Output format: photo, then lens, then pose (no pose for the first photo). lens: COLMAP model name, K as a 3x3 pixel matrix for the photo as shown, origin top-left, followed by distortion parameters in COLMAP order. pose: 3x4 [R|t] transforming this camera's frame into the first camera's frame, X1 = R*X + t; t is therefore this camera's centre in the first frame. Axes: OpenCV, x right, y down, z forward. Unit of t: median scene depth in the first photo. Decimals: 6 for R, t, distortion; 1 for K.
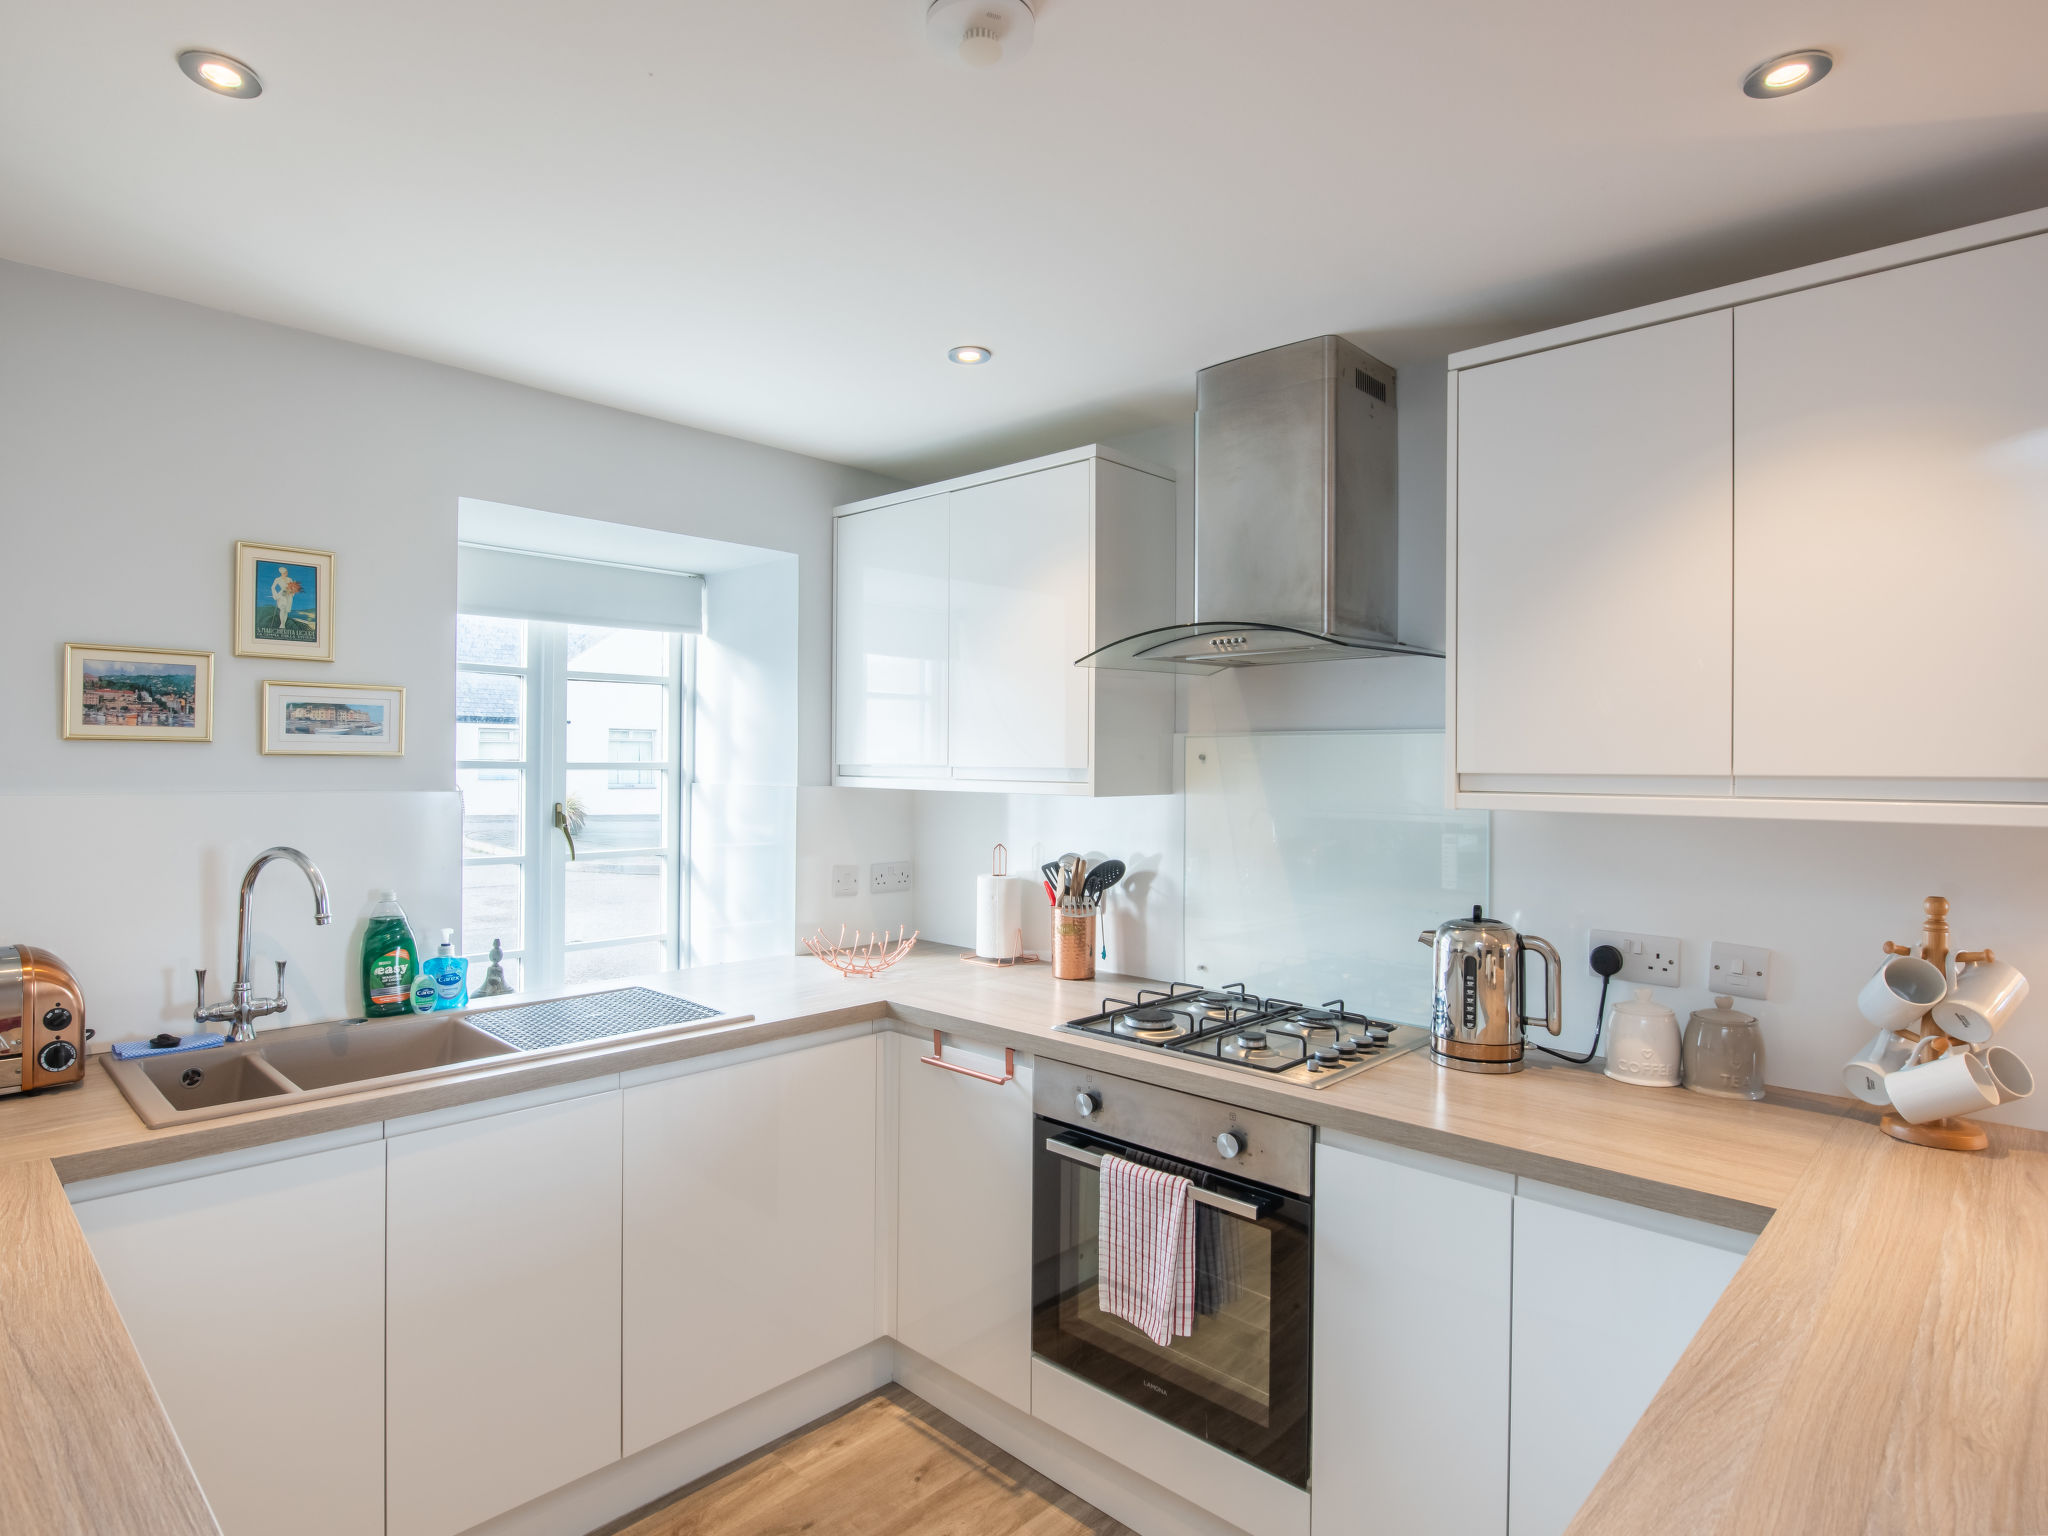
lens RADIAL K [[1134.4, 0, 1019.5], [0, 1134.4, 763.2], [0, 0, 1]] dist [-0.006048, -0.003266]
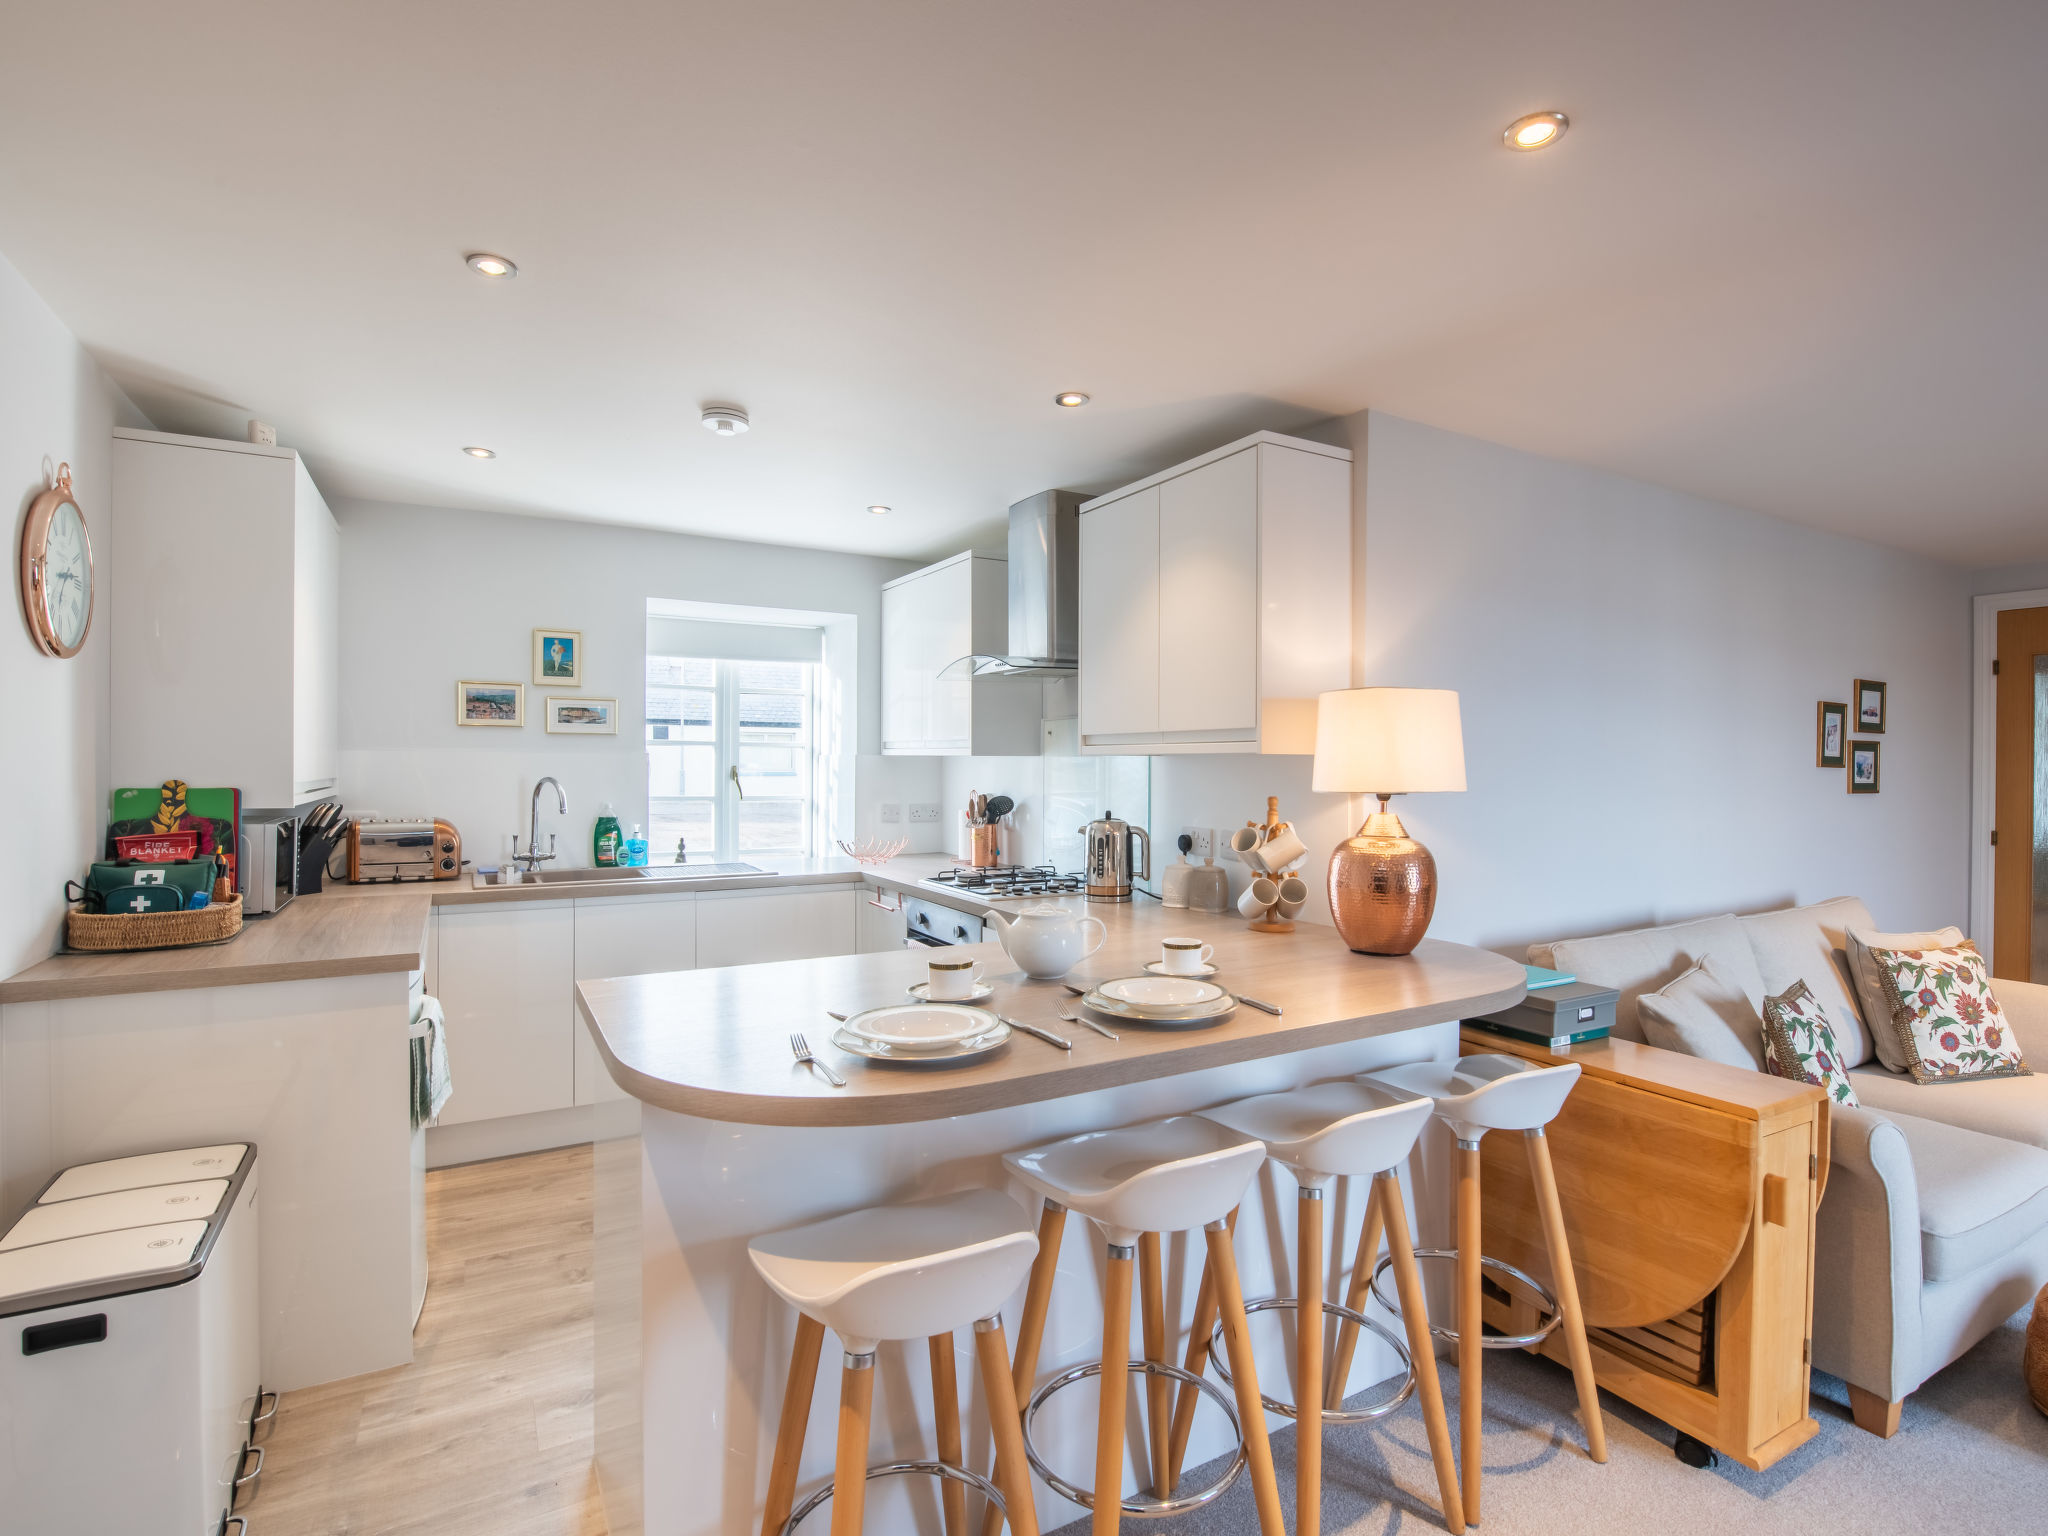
lens RADIAL K [[1018.8, 0, 1064.8], [0, 1018.8, 767.5], [0, 0, 1]] dist [-0.005627, -0.004067]
pose [[0.967334, -0.000935, -0.253505, 0.677858], [0.002243, 0.999986, 0.004871, 0.046018], [0.253497, -0.005280, 0.967322, -0.518442]]
